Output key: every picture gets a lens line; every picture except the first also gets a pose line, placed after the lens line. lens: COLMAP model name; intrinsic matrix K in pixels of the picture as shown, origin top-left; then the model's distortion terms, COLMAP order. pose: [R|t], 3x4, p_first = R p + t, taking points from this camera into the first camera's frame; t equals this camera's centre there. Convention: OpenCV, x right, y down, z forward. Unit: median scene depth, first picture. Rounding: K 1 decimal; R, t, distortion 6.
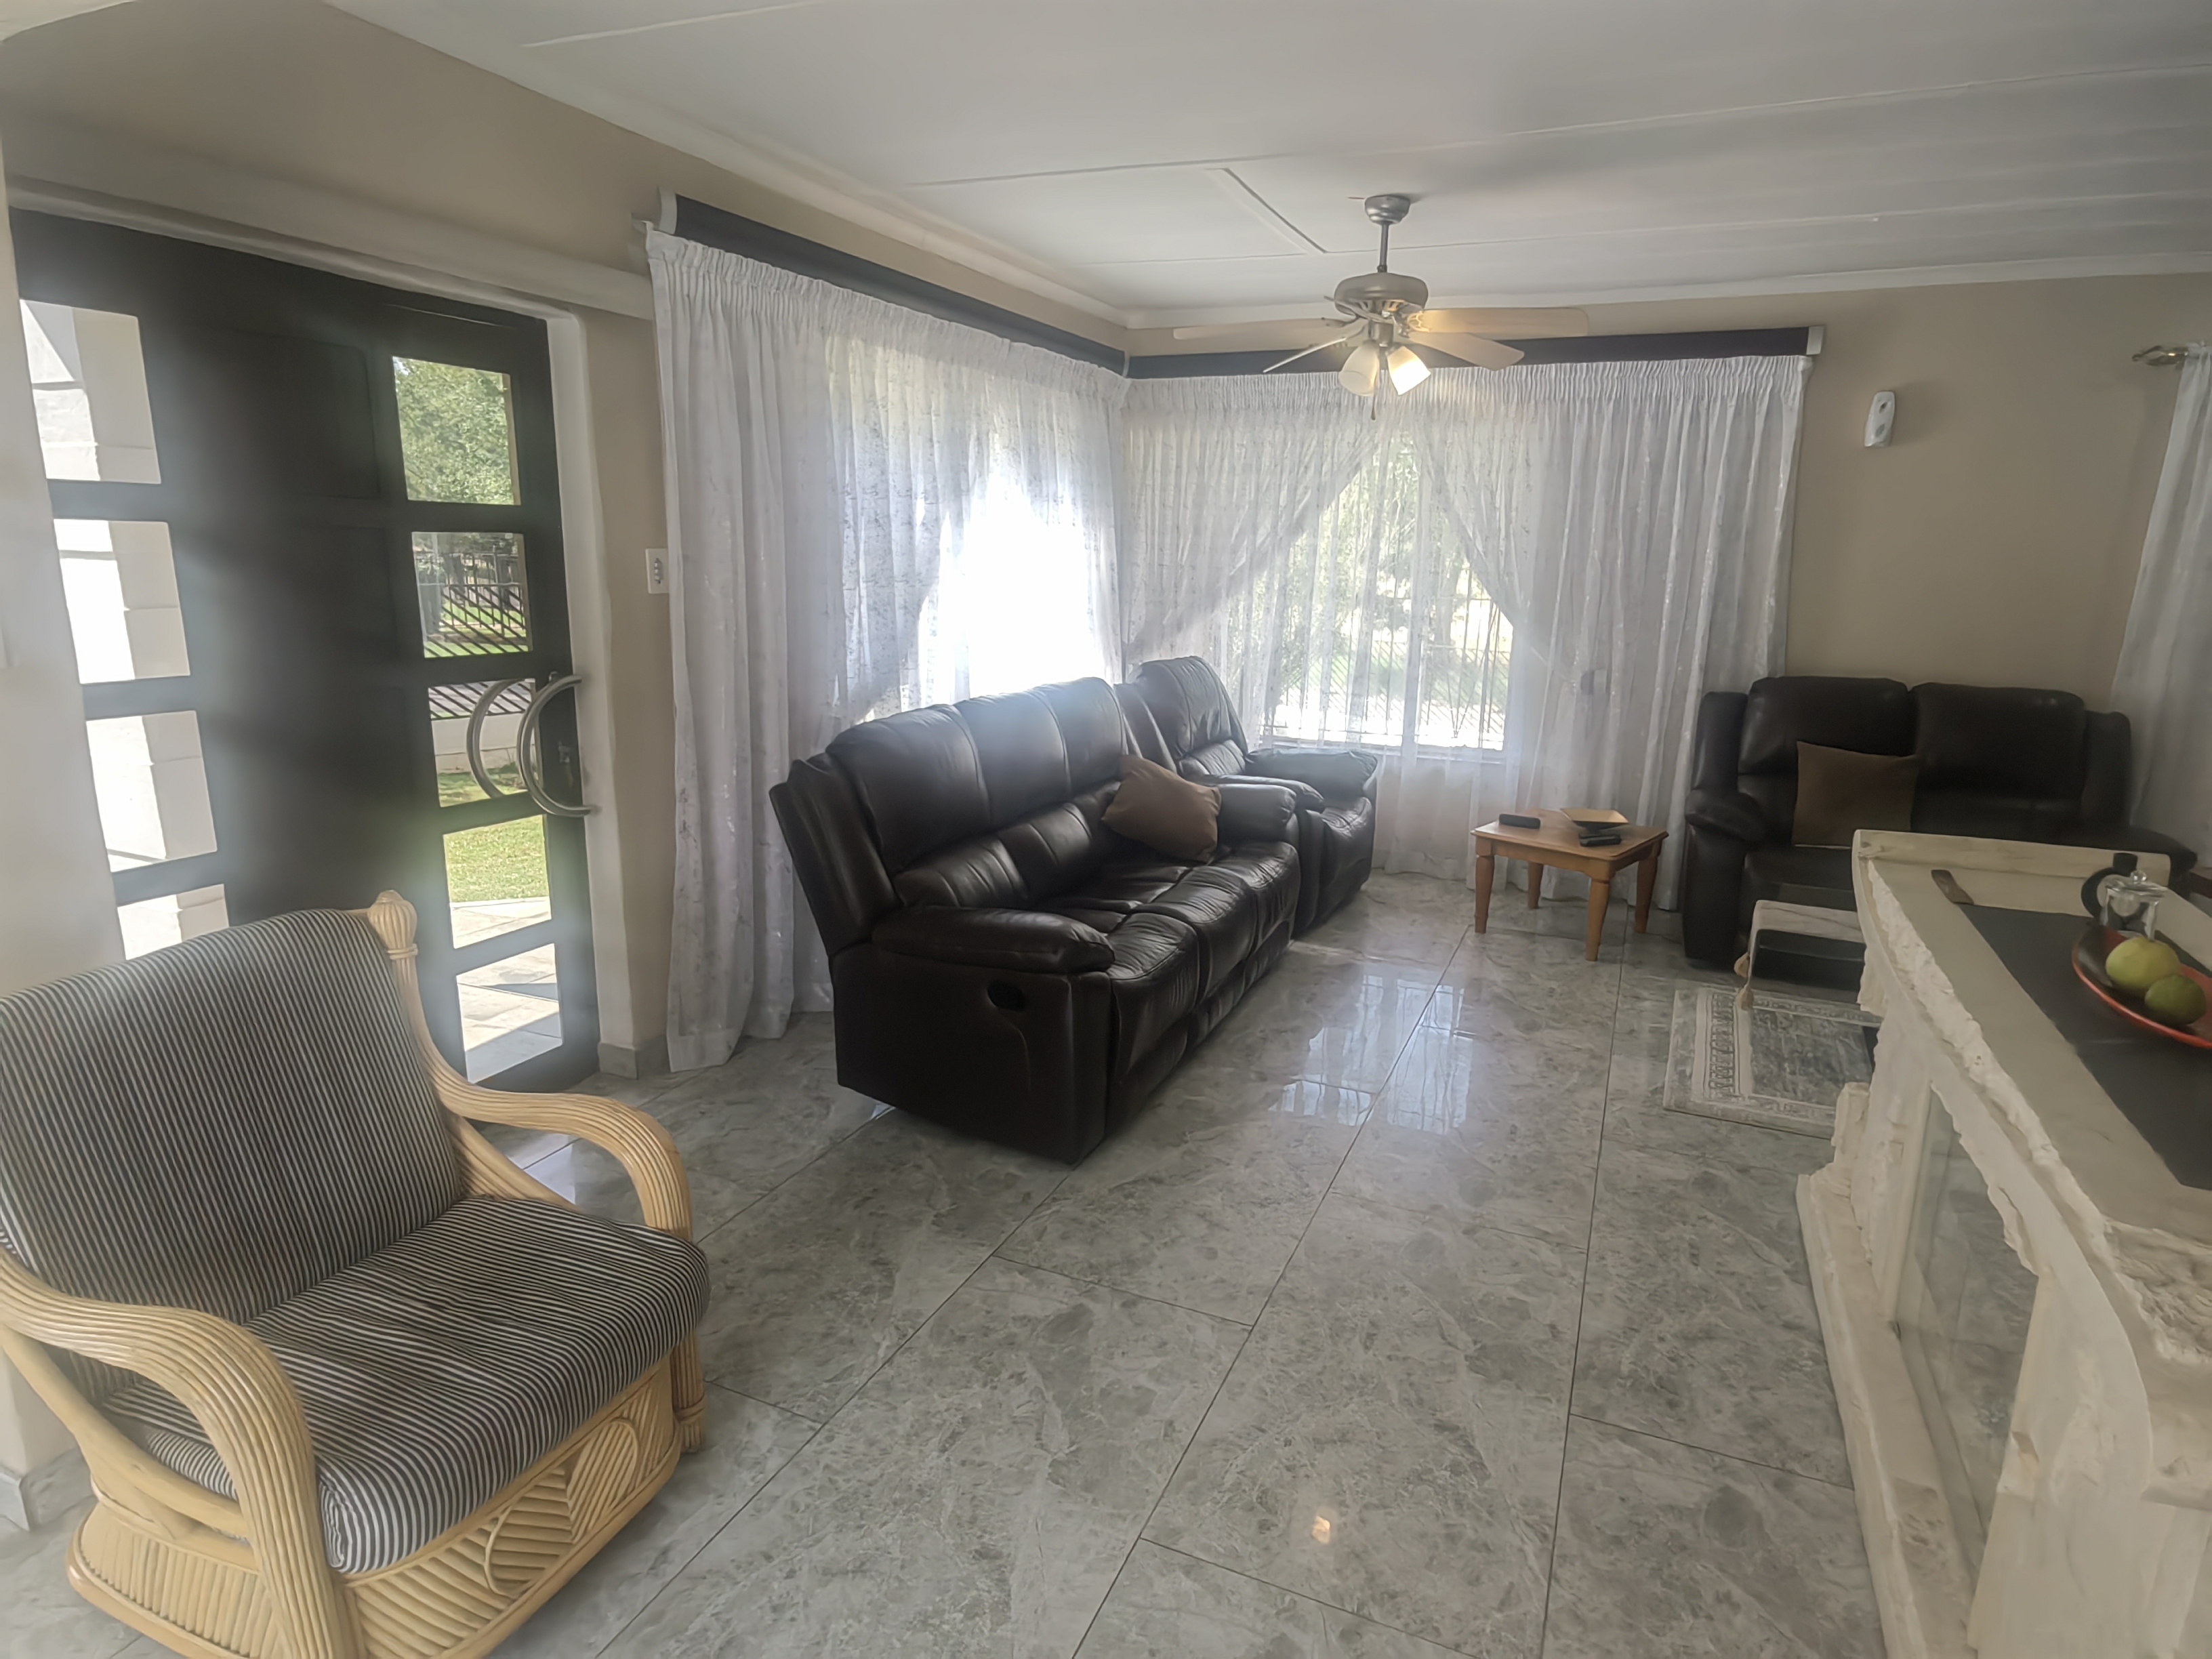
lens RADIAL K [[1216.0, 0, 1106.0], [0, 1216.0, 829.5], [0, 0, 1]] dist [-0.000983, 0.000016]
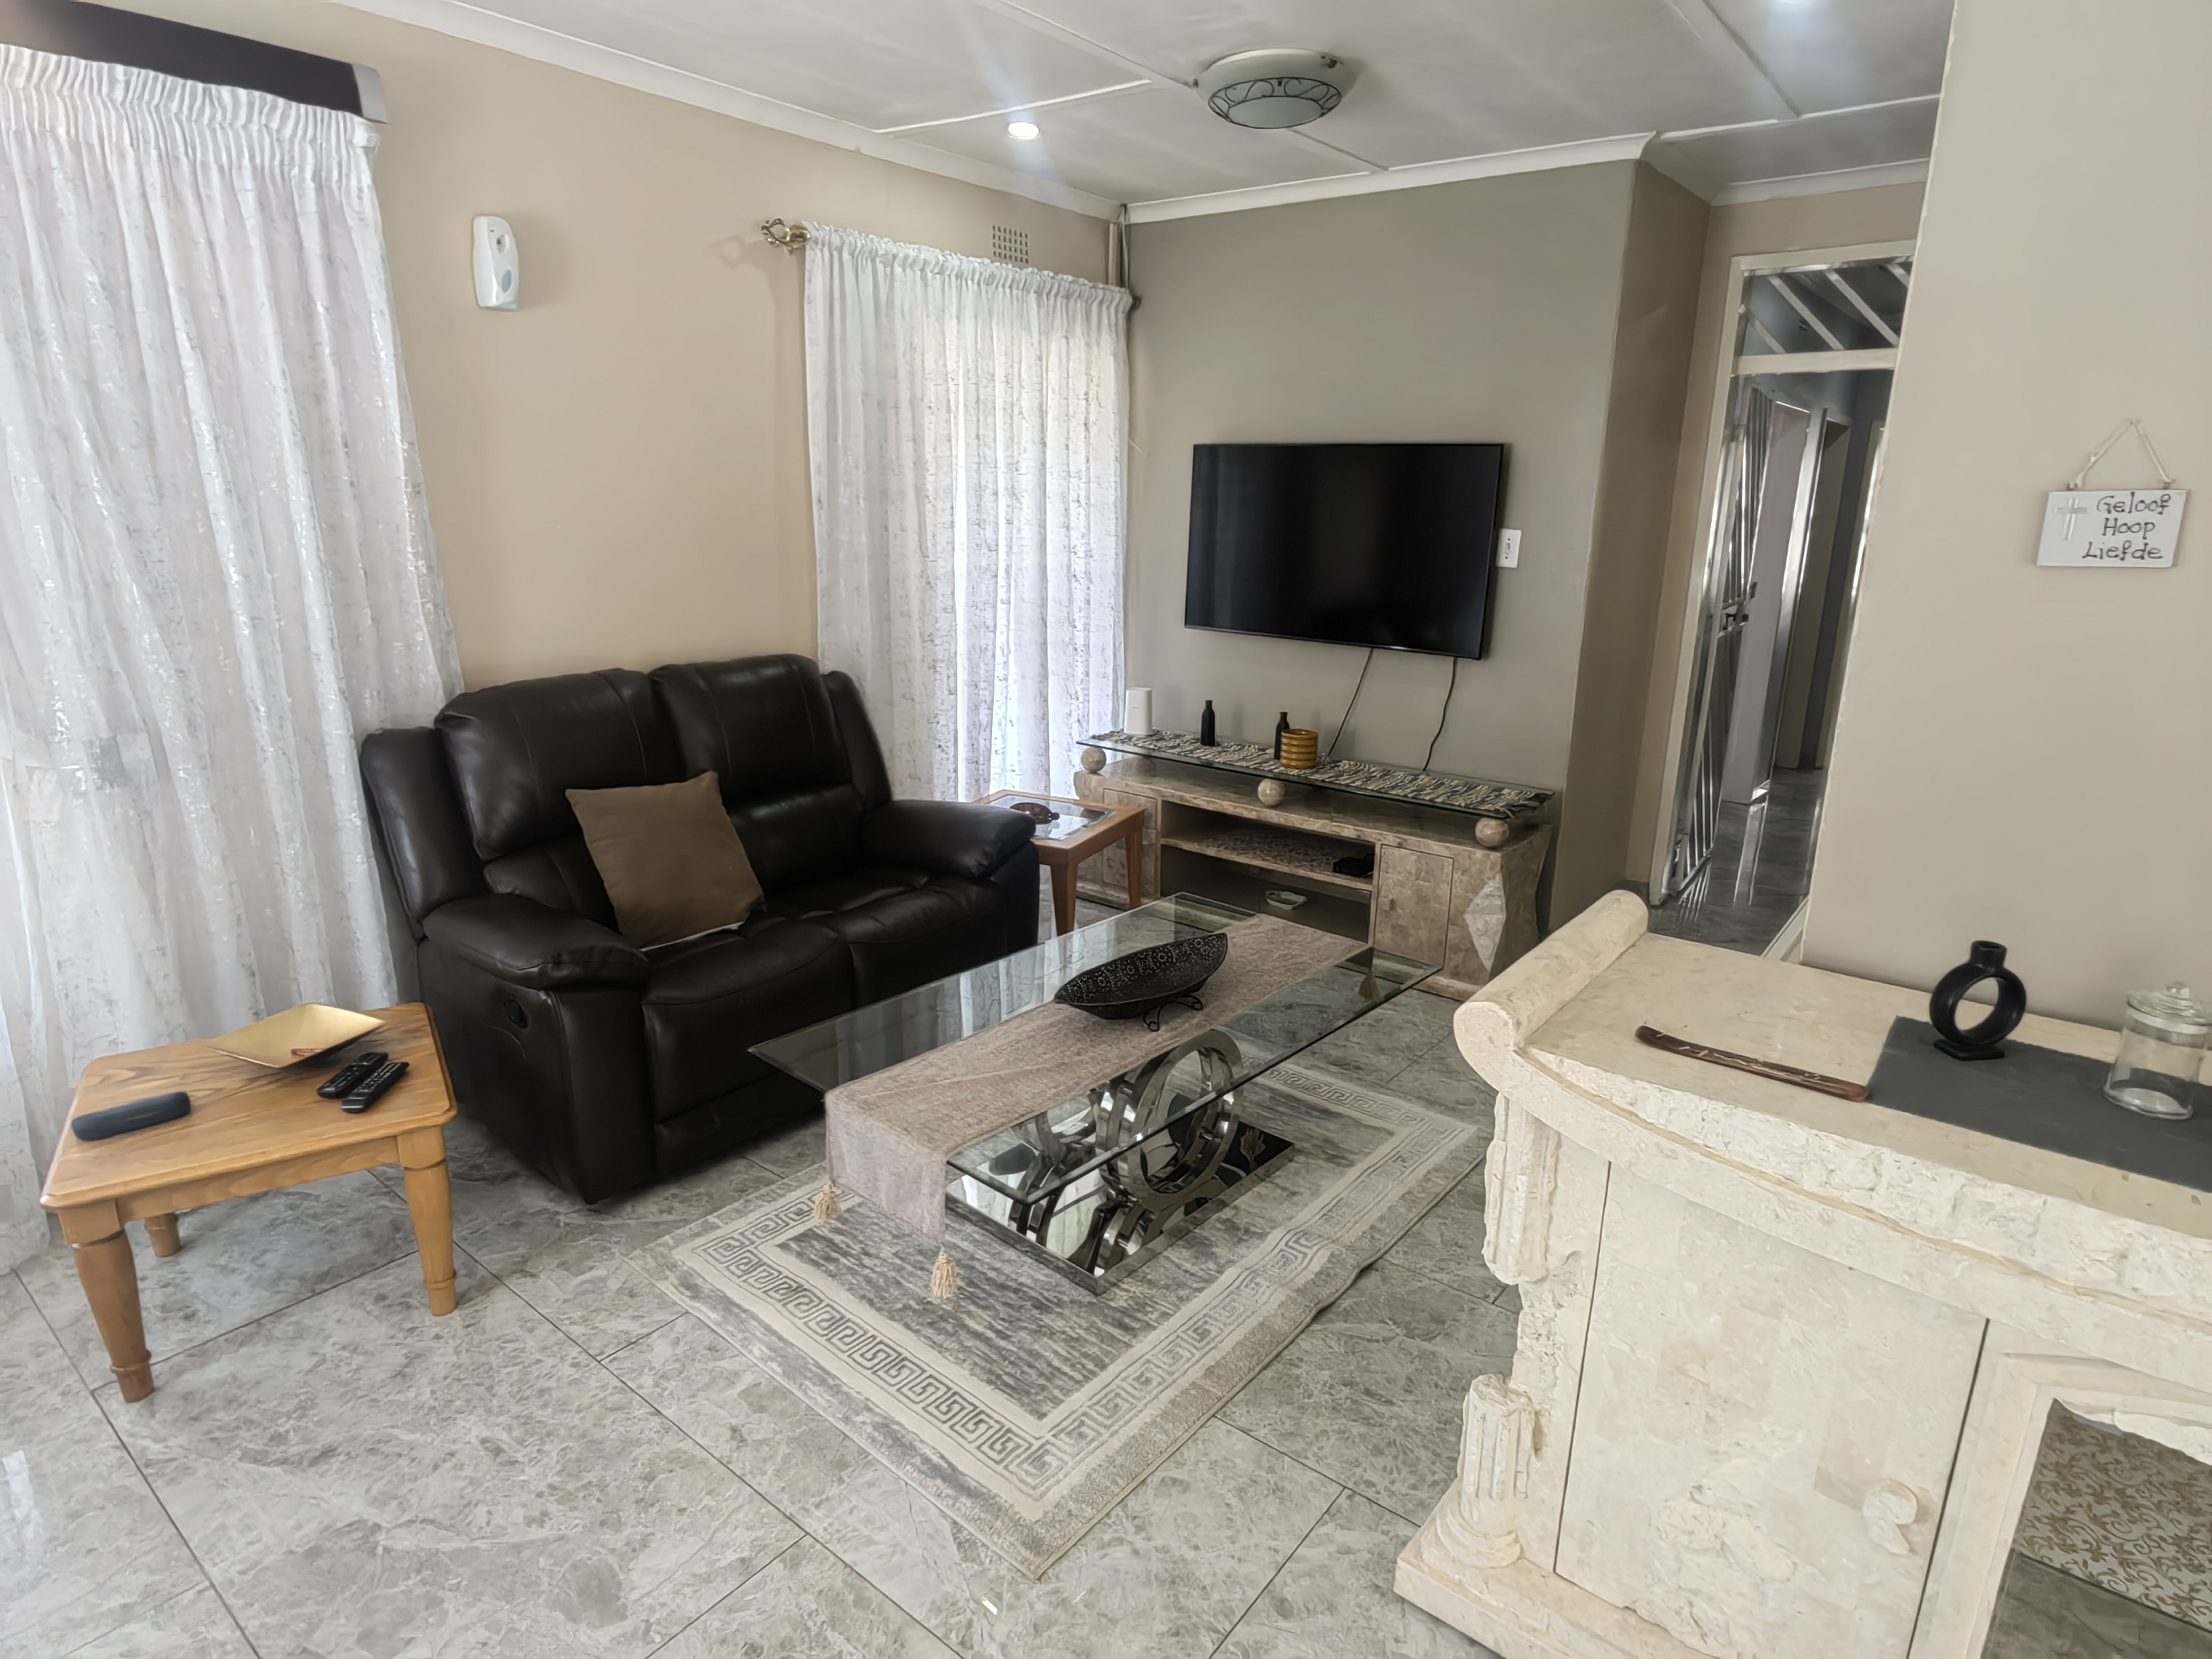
lens RADIAL K [[1236.2, 0, 1123.6], [0, 1236.2, 825.8], [0, 0, 1]] dist [0.000182, 0.000980]
pose [[0.242084, -0.267292, 0.932711, 0.045892], [0.211996, 0.952650, 0.217982, -0.130510], [-0.946812, 0.144961, 0.287286, 0.549334]]
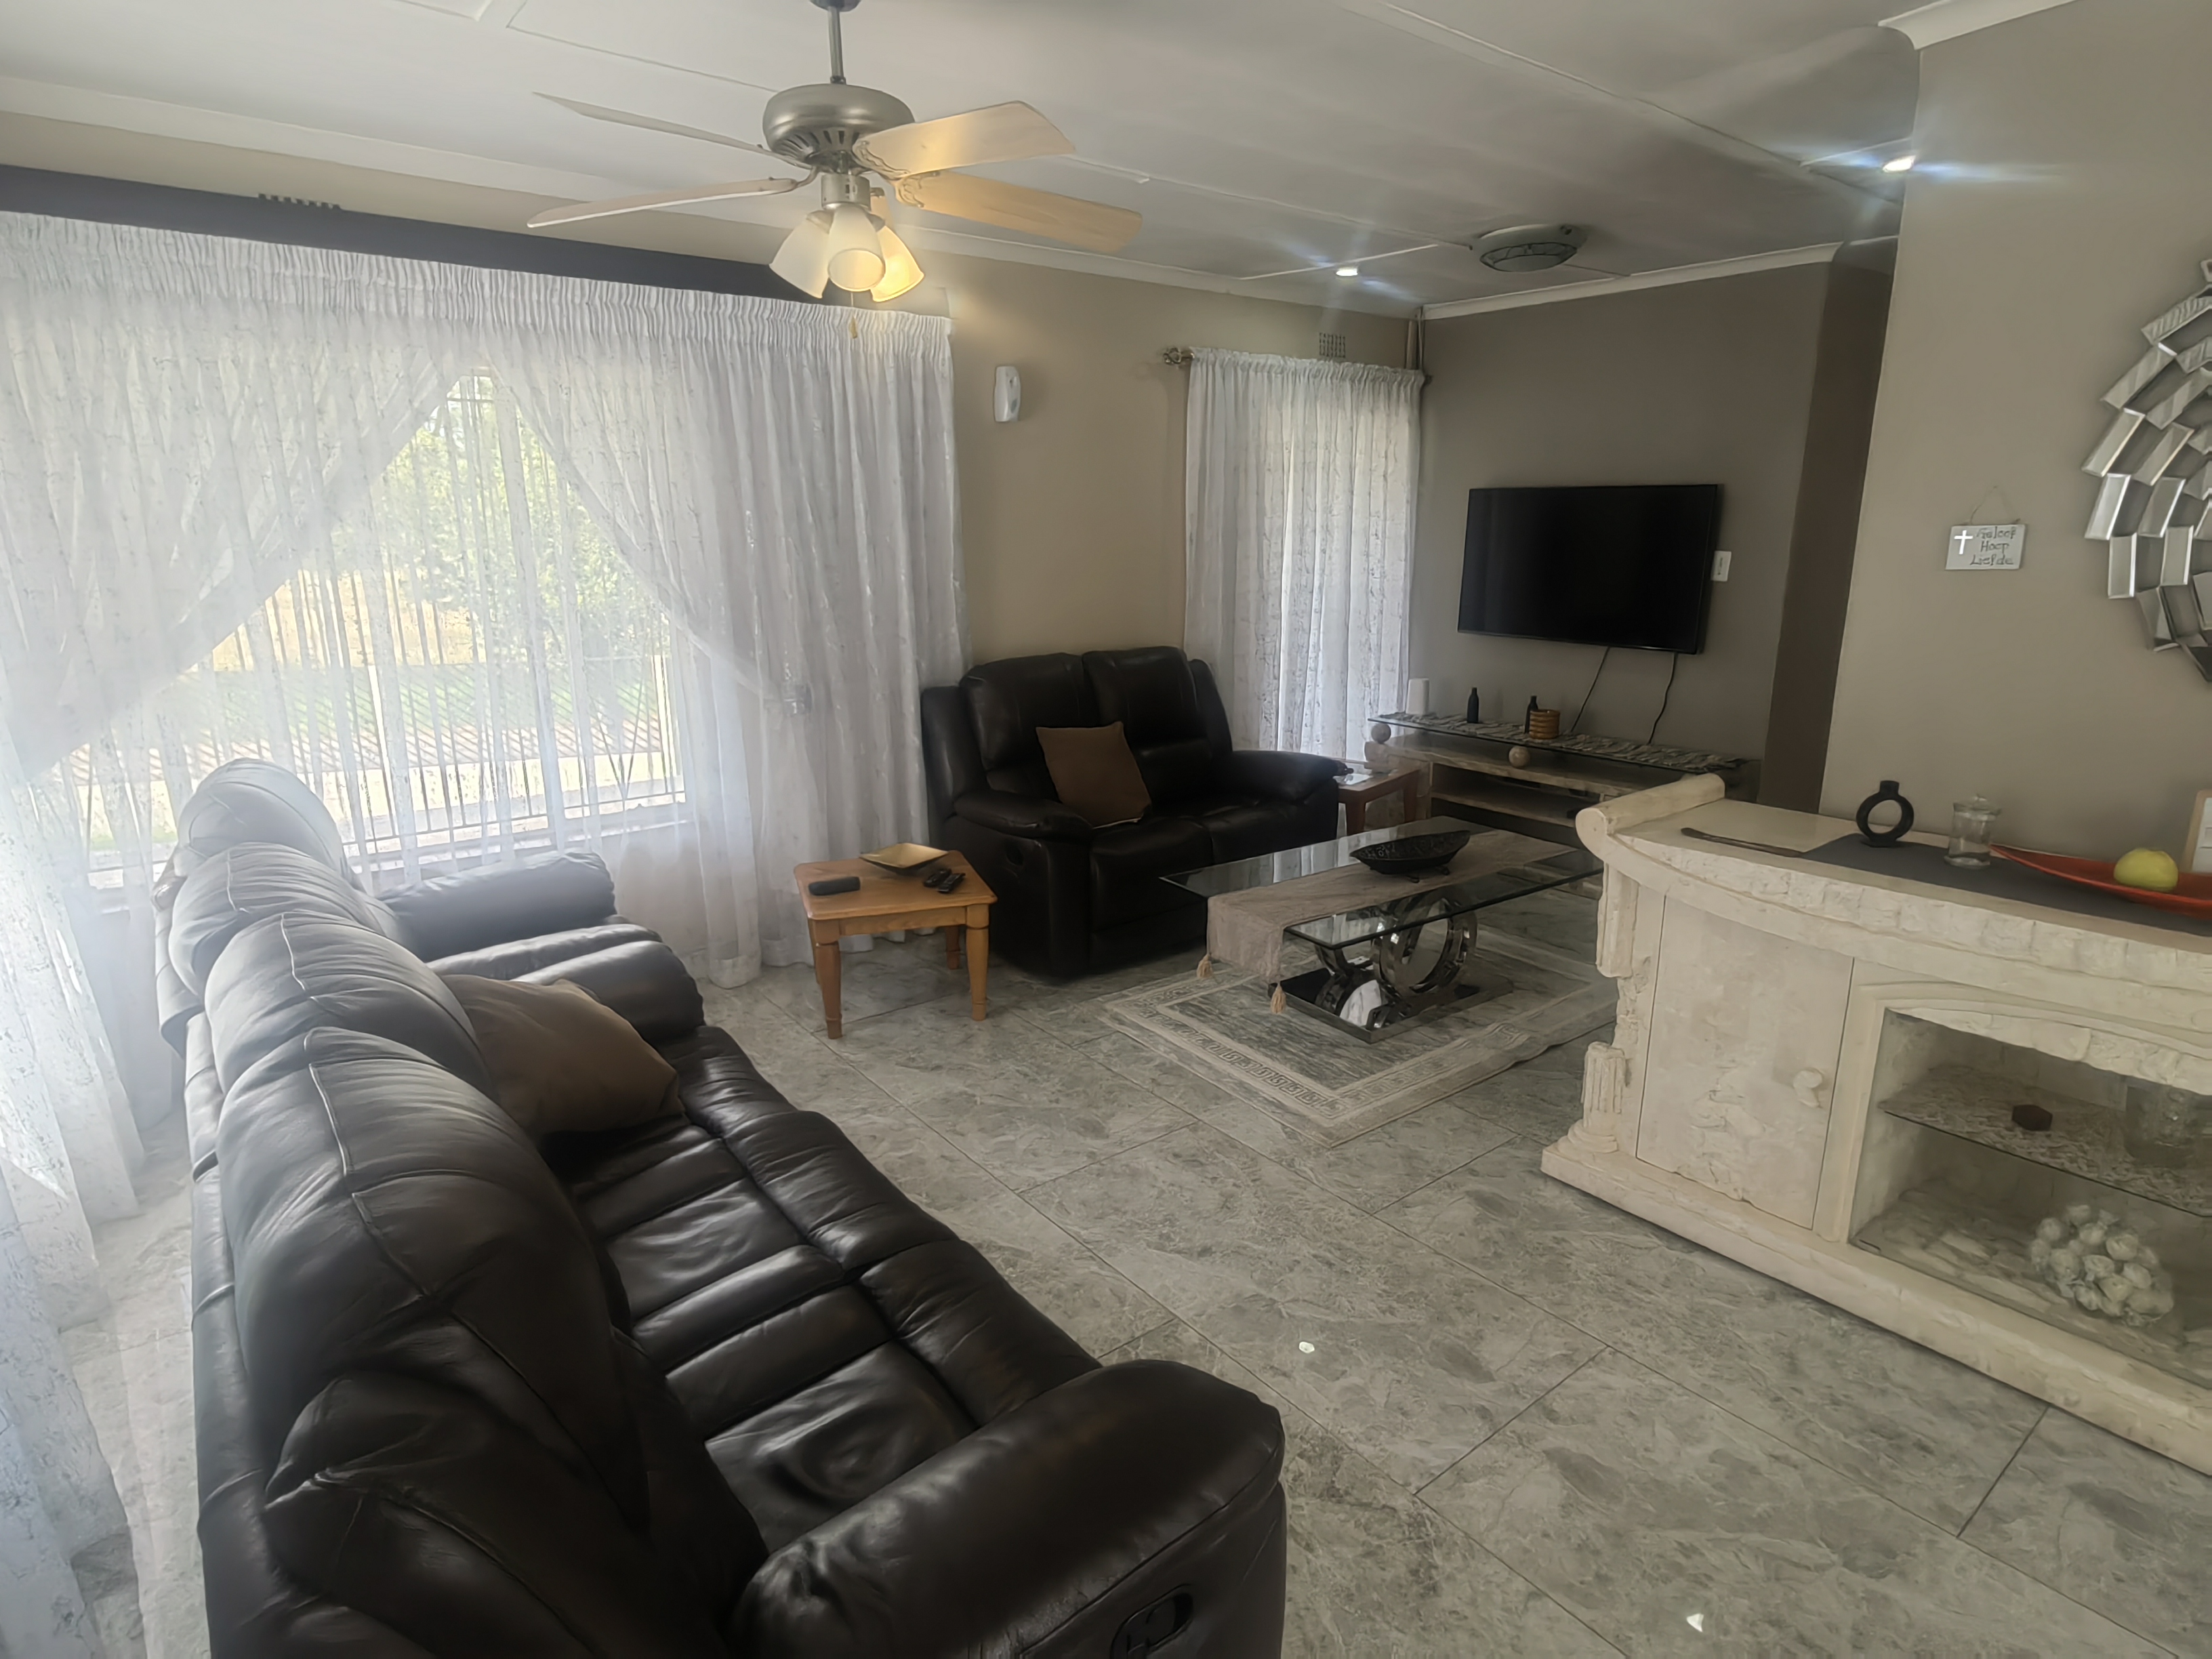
lens RADIAL K [[1194.2, 0, 1122.0], [0, 1194.2, 833.8], [0, 0, 1]] dist [-0.019250, 0.010712]
pose [[0.463559, -0.246474, 0.851095, -0.227840], [0.219001, 0.962602, 0.159484, -0.125917], [-0.858575, 0.112460, 0.500201, 0.471737]]
